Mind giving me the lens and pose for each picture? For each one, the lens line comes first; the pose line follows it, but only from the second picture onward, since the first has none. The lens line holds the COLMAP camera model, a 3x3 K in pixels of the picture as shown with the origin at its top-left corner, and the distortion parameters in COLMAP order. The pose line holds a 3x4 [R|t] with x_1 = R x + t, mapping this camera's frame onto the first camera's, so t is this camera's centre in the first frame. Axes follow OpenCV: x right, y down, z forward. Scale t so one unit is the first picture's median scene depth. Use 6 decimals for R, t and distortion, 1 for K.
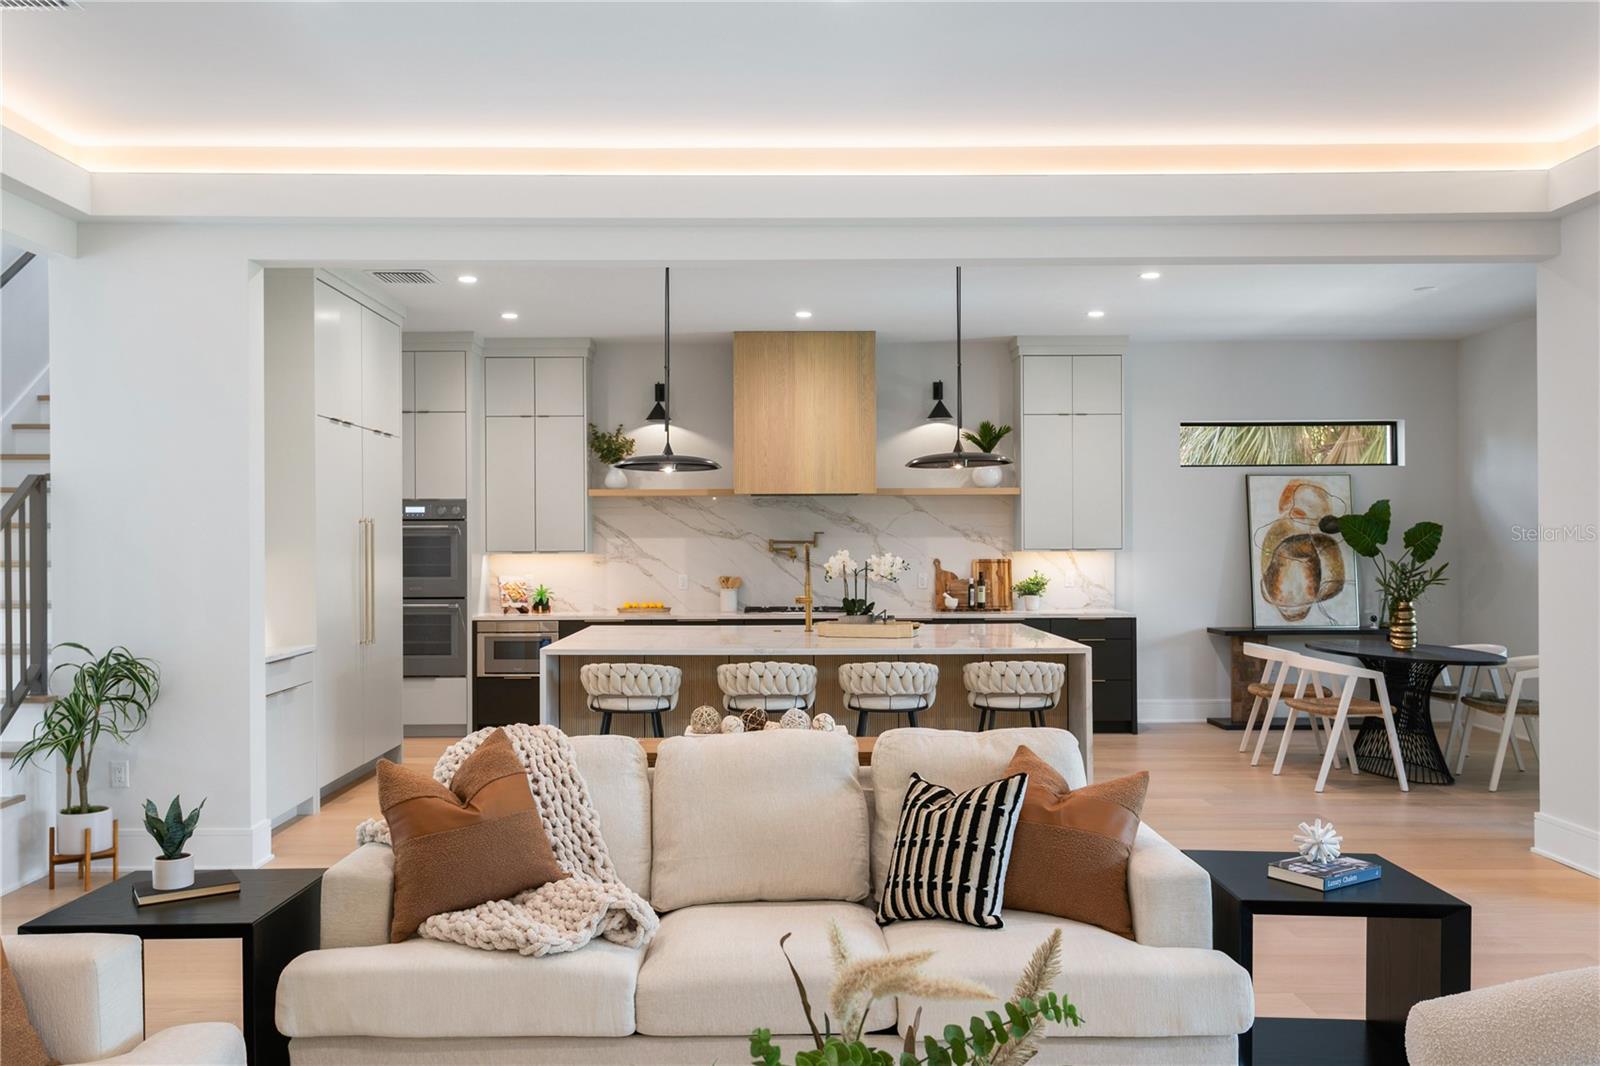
lens RADIAL K [[1306.4, 0, 800.4], [0, 1306.4, 536.2], [0, 0, 1]] dist [0.042647, 0.004214]
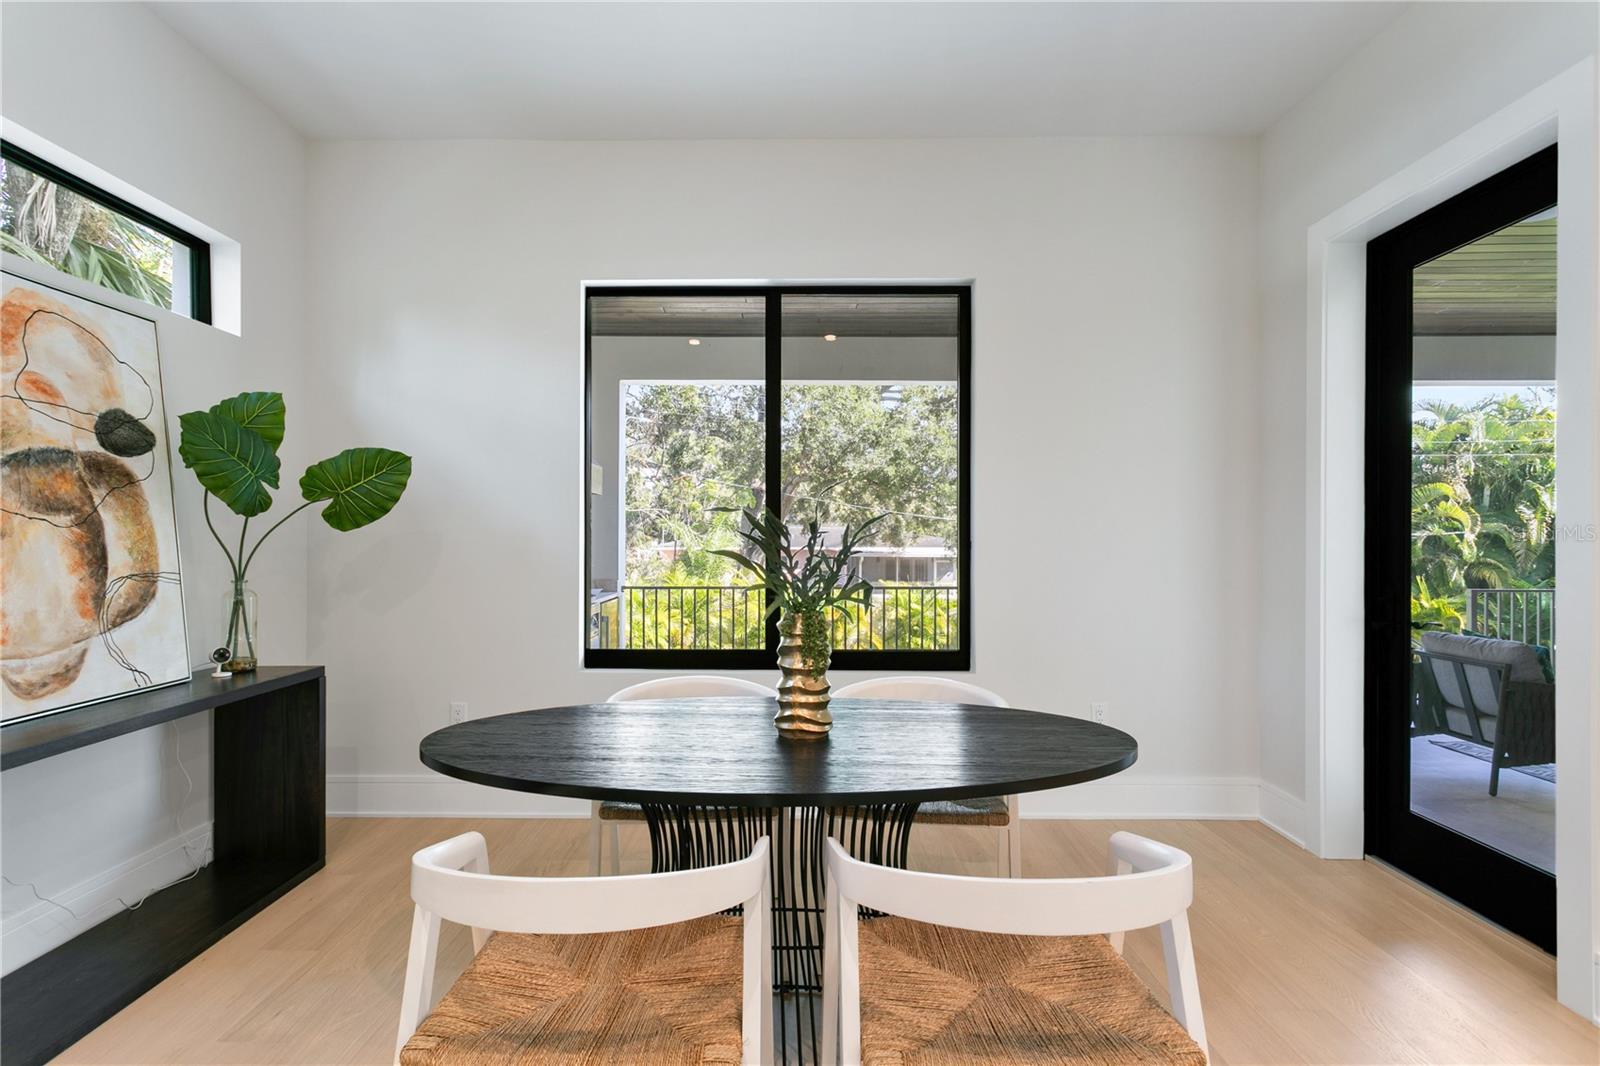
lens RADIAL K [[760.7, 0, 797.9], [0, 760.7, 540.8], [0, 0, 1]] dist [0.010060, 0.000314]
pose [[0.042630, 0.002399, 0.999088, 0.186926], [-0.000111, 0.999997, -0.002397, 0.024808], [-0.999091, -0.000009, 0.042630, 0.811704]]
